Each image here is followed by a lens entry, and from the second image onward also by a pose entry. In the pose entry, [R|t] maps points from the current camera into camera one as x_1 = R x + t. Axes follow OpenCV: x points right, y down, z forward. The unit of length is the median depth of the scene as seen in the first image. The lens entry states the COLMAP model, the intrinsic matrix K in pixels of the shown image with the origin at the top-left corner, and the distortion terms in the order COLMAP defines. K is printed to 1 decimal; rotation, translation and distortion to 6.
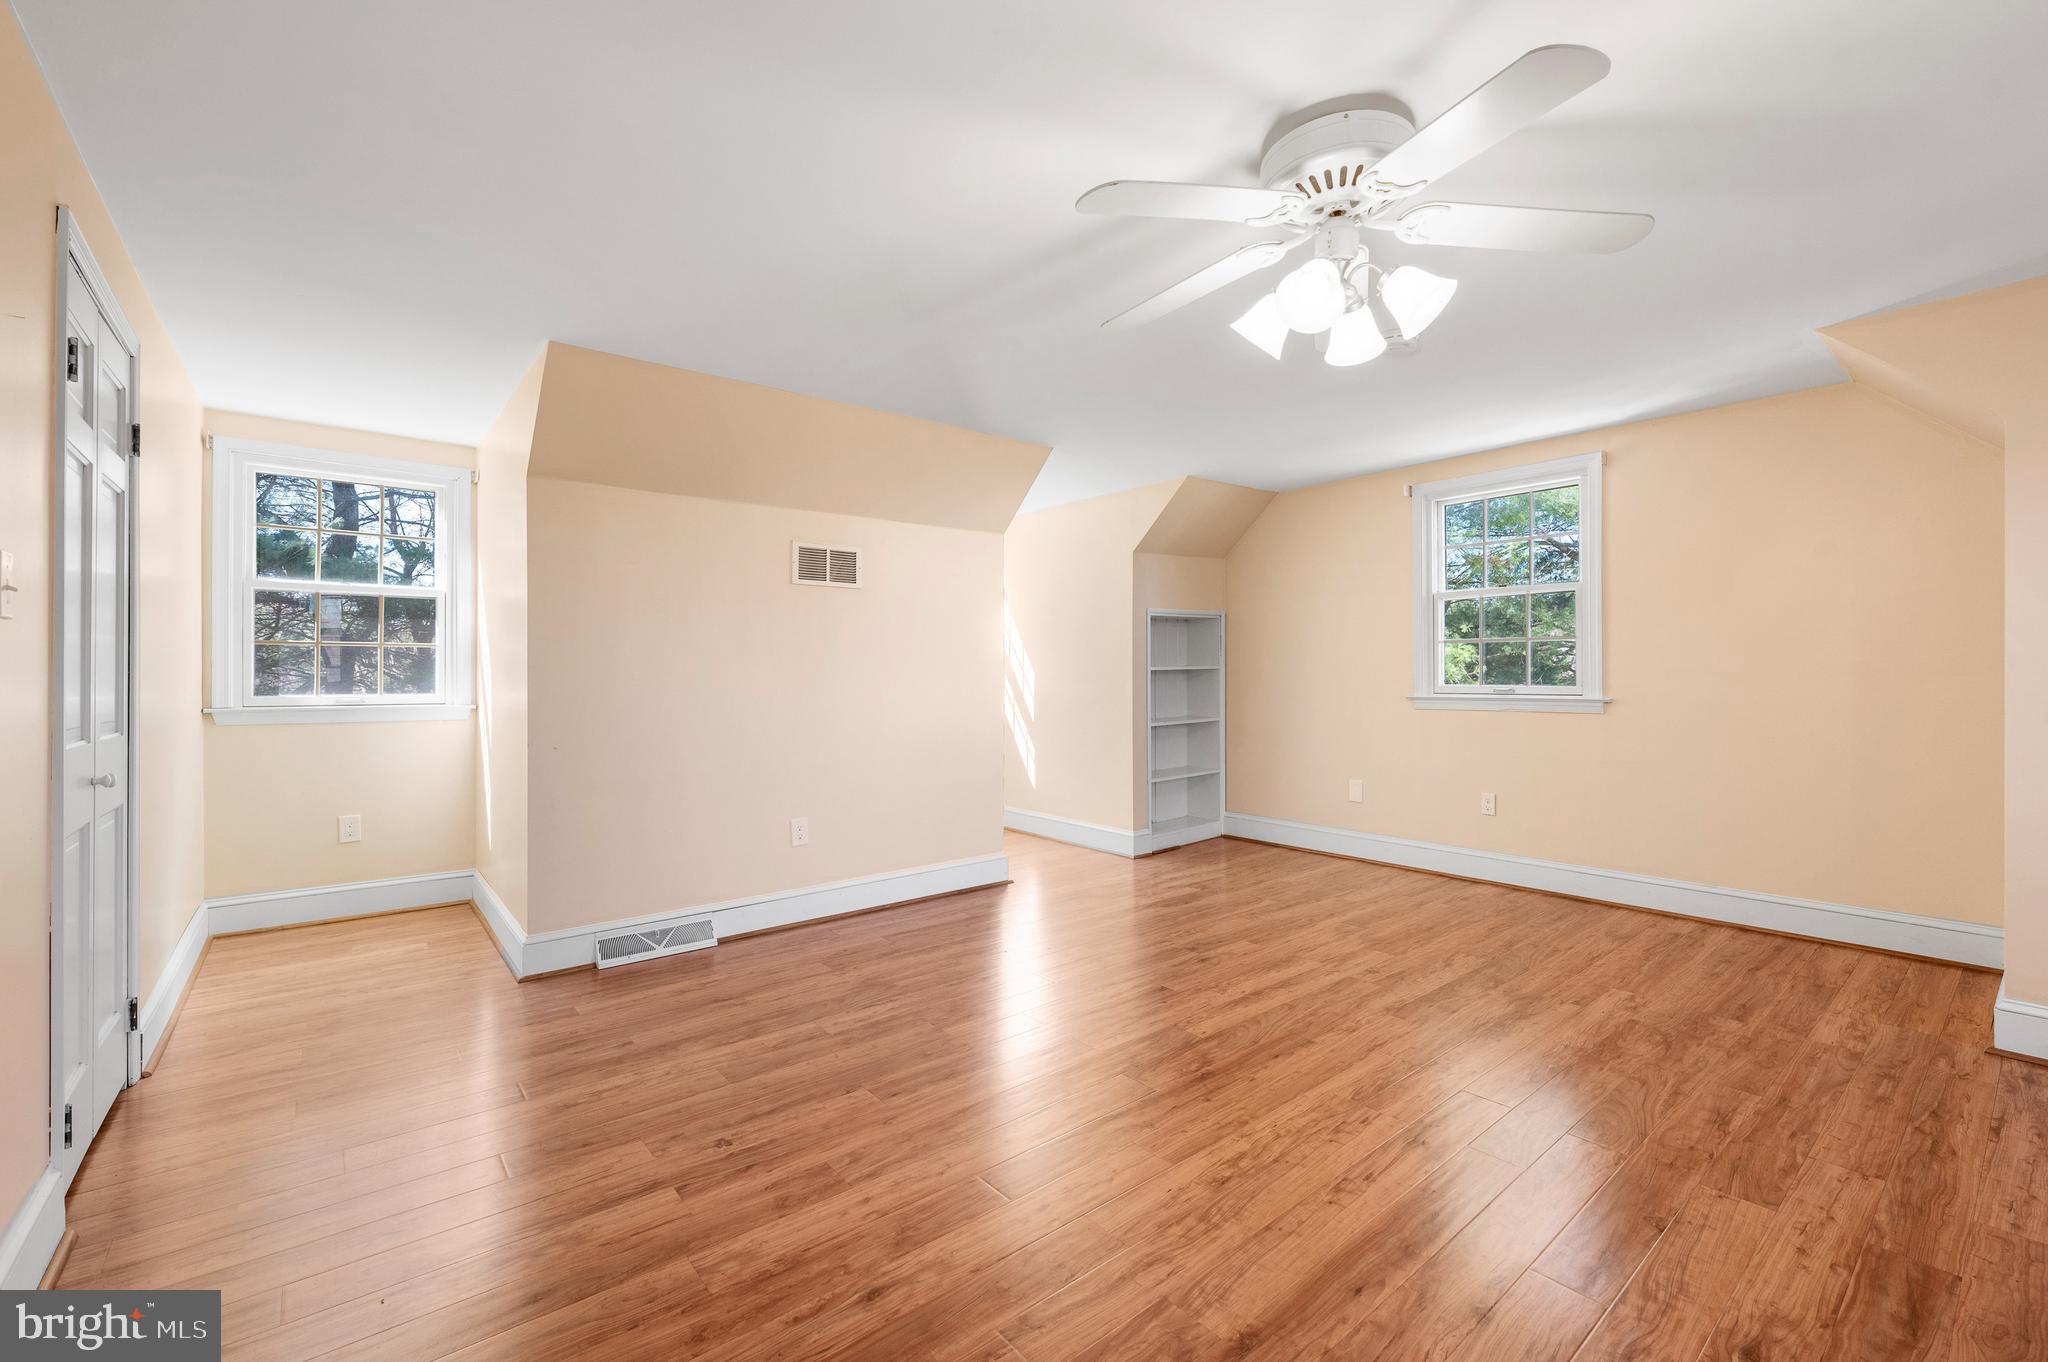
lens RADIAL K [[847.5, 0, 1029.8], [0, 847.5, 674.4], [0, 0, 1]] dist [-0.003724, -0.000408]
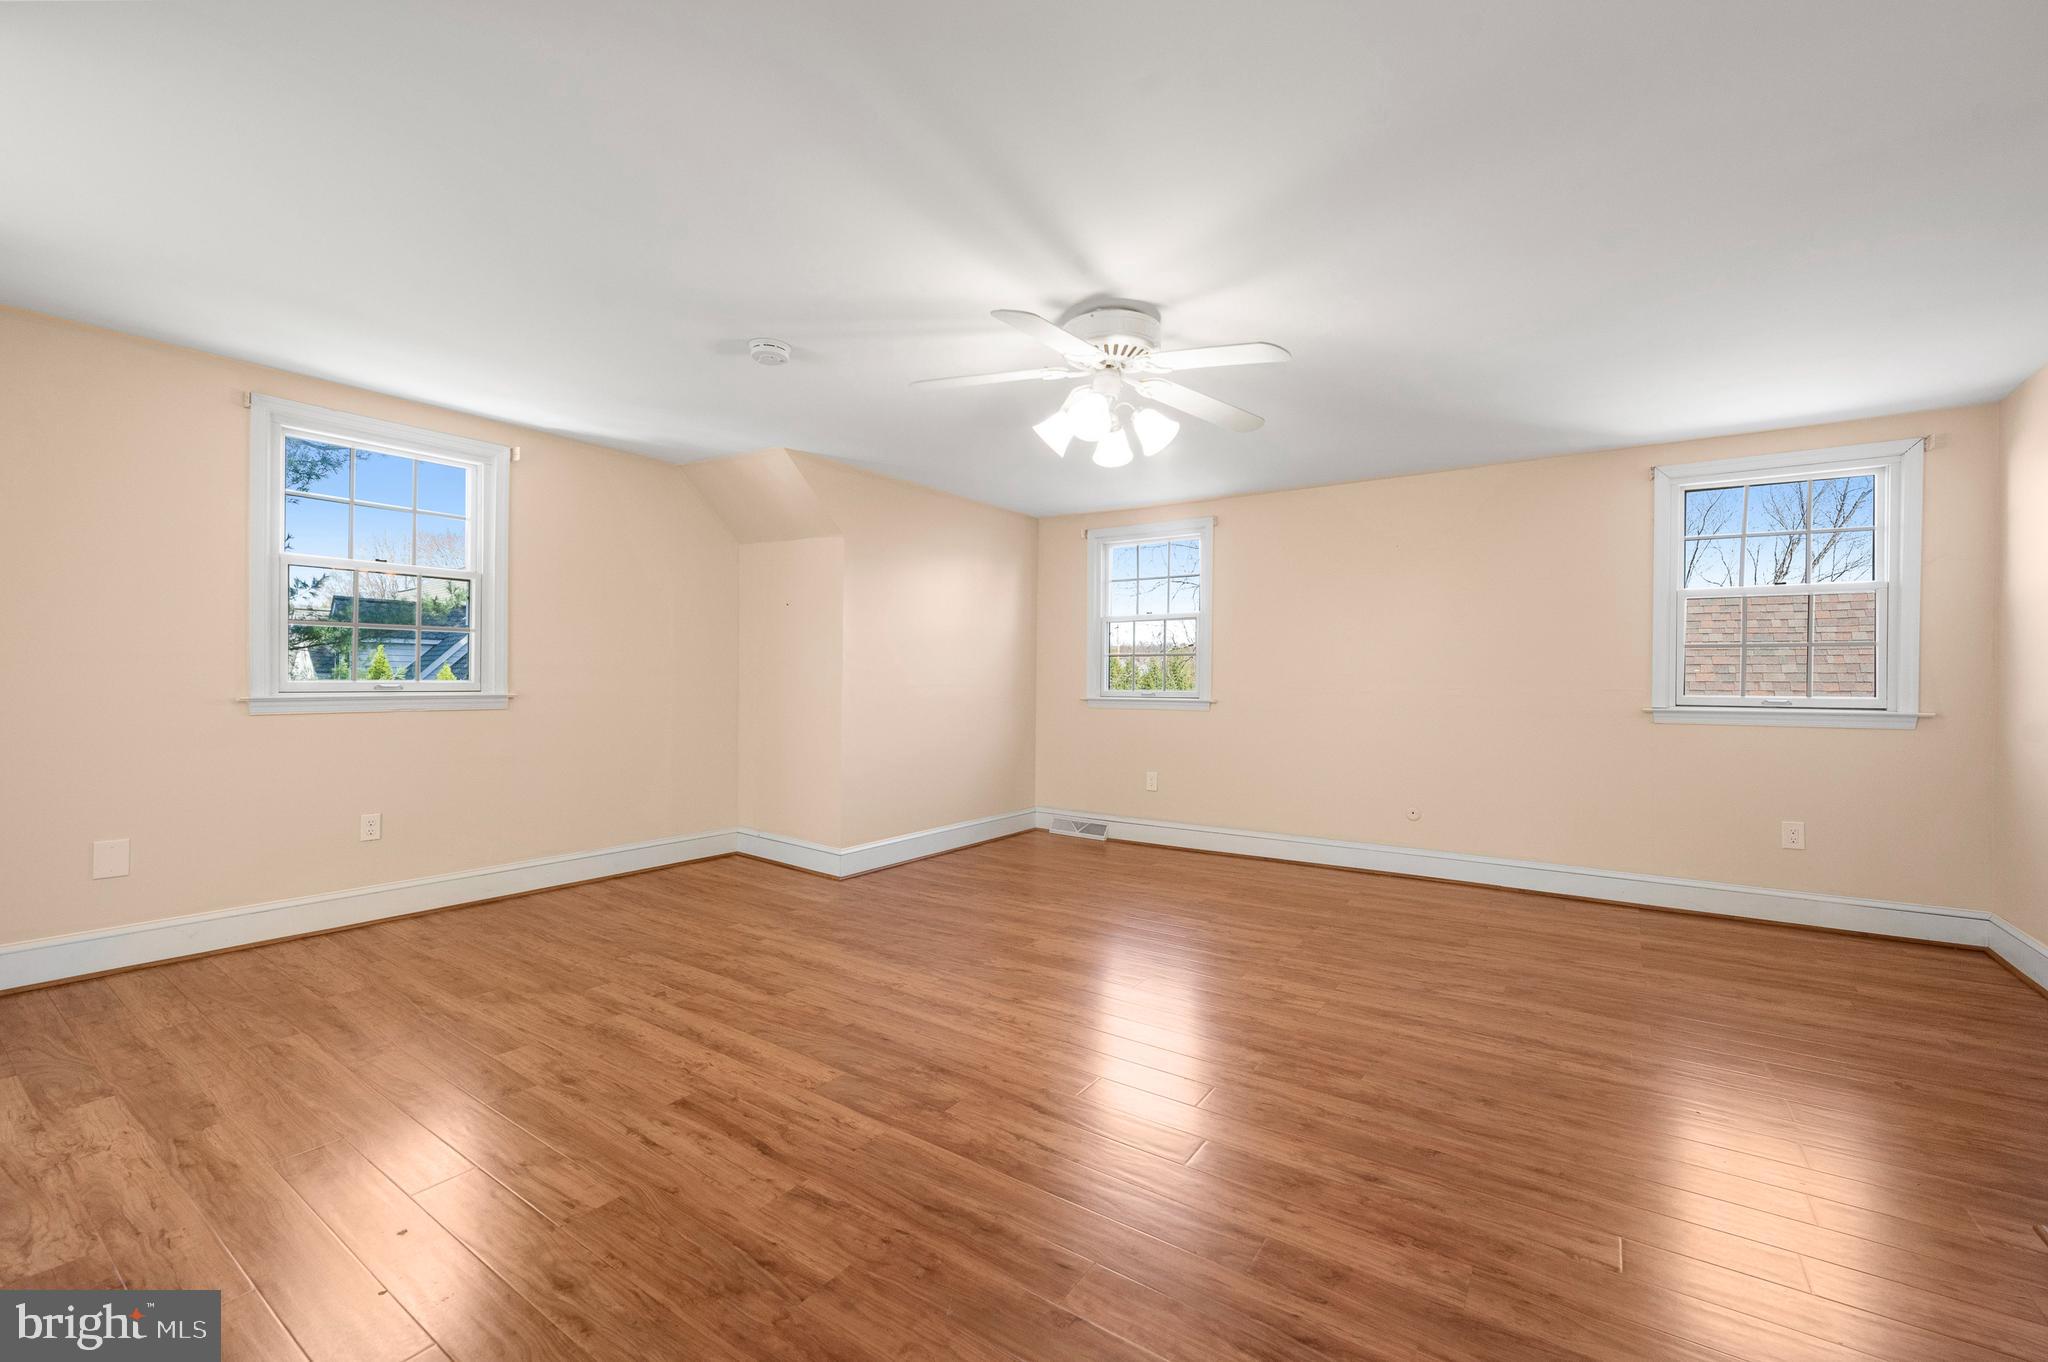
lens RADIAL K [[847.5, 0, 1029.2], [0, 847.5, 685.7], [0, 0, 1]] dist [-0.003724, -0.000408]
pose [[-0.276348, -0.007952, 0.961025, -0.734899], [-0.012976, 0.999905, 0.004542, 0.009290], [-0.960970, -0.011215, -0.276425, 1.094677]]
